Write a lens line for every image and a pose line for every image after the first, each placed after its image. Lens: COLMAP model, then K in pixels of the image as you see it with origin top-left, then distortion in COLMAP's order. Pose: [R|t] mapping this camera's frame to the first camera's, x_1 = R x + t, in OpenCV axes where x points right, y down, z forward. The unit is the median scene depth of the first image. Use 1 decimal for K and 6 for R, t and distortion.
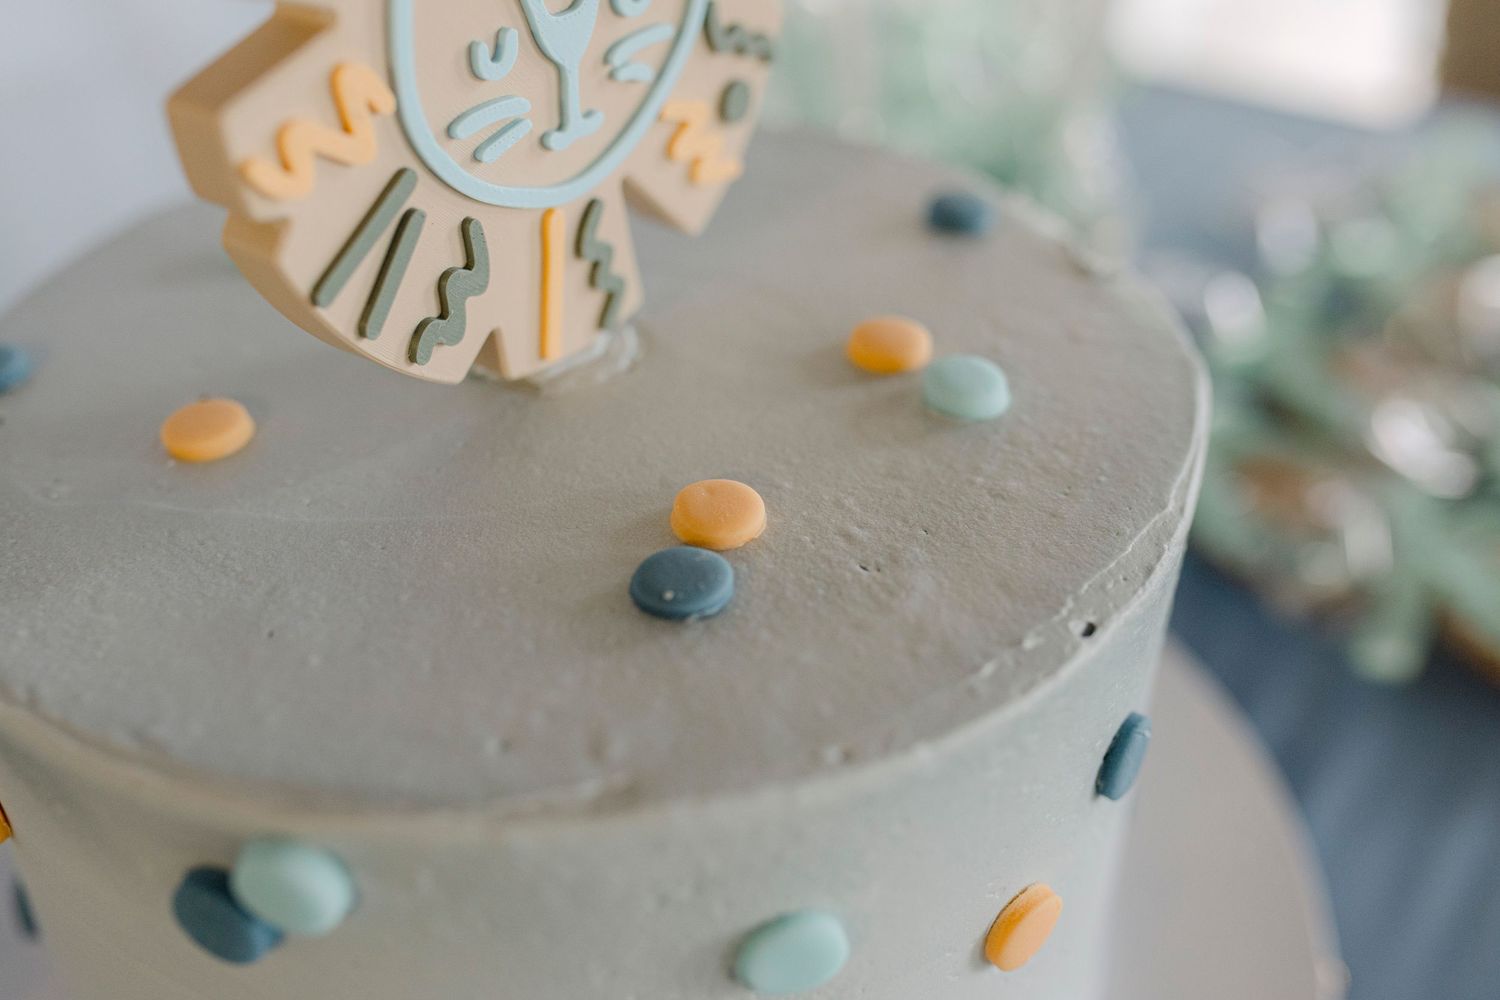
lens RADIAL K [[1498.7, 0, 751.5], [0, 1498.7, 495.9], [0, 0, 1]] dist [0.007385, 0.000000]
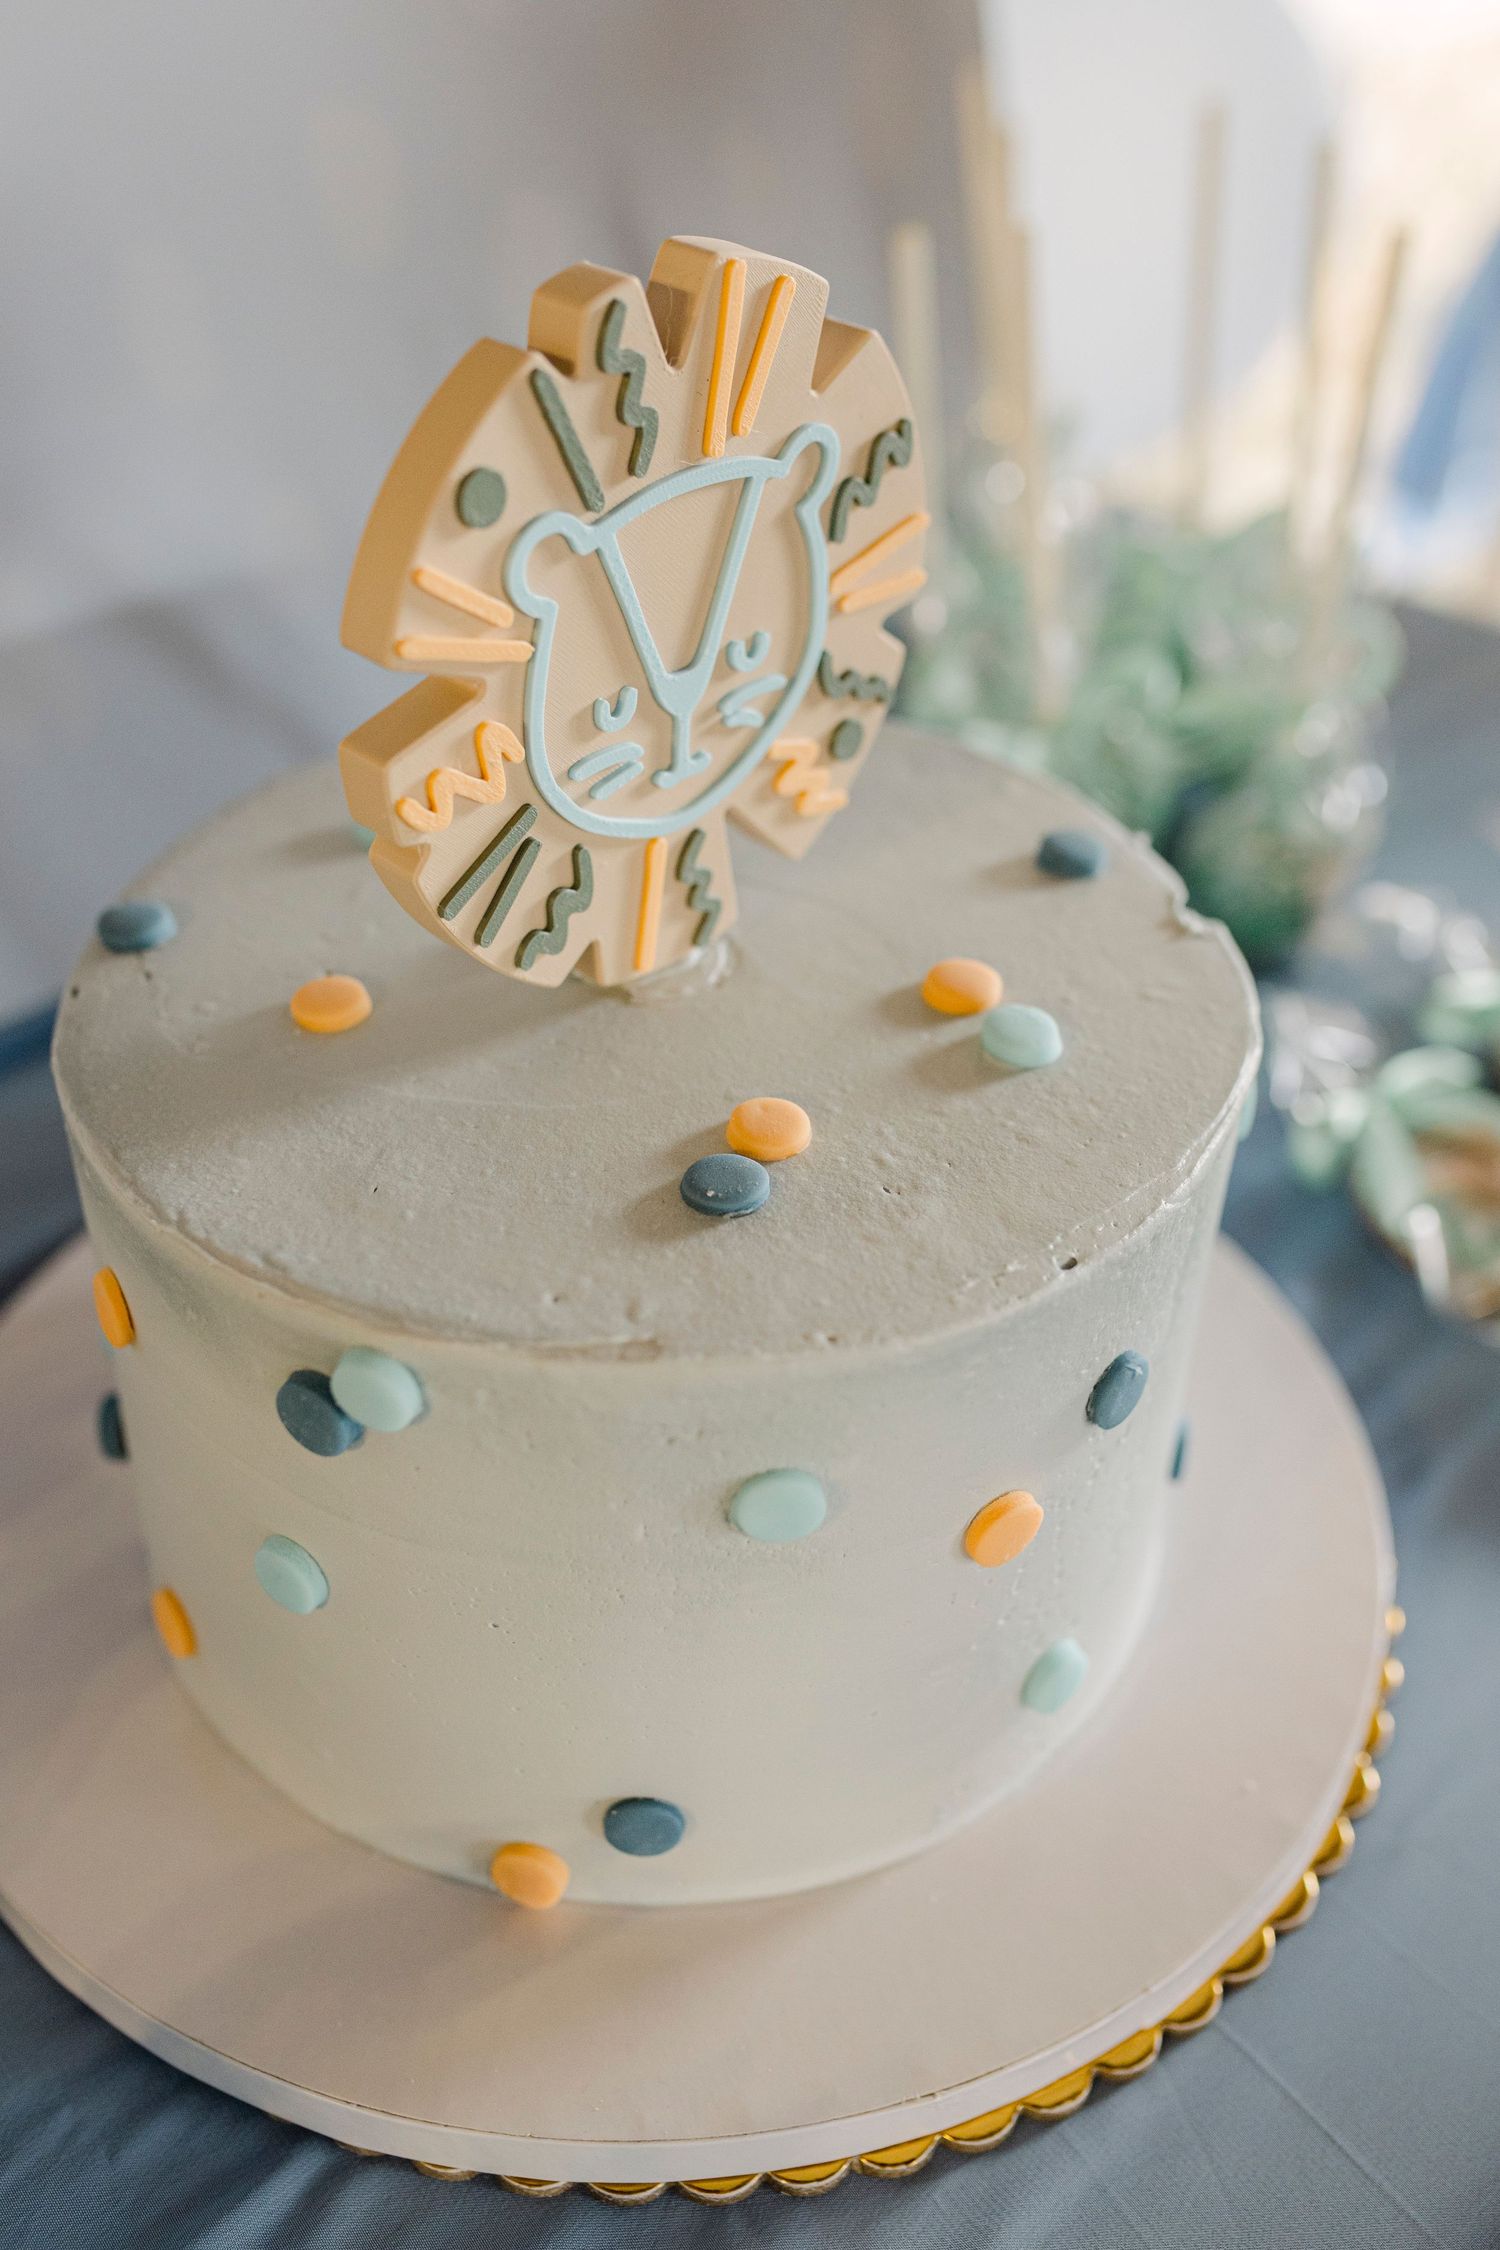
lens RADIAL K [[2248.0, 0, 748.8], [0, 2248.0, 1127.0], [0, 0, 1]] dist [0.007385, 0.000000]
pose [[0.987686, 0.106592, -0.114523, 0.162776], [-0.104957, 0.994271, 0.020226, -0.023008], [0.116023, -0.007957, 0.993215, -0.706504]]
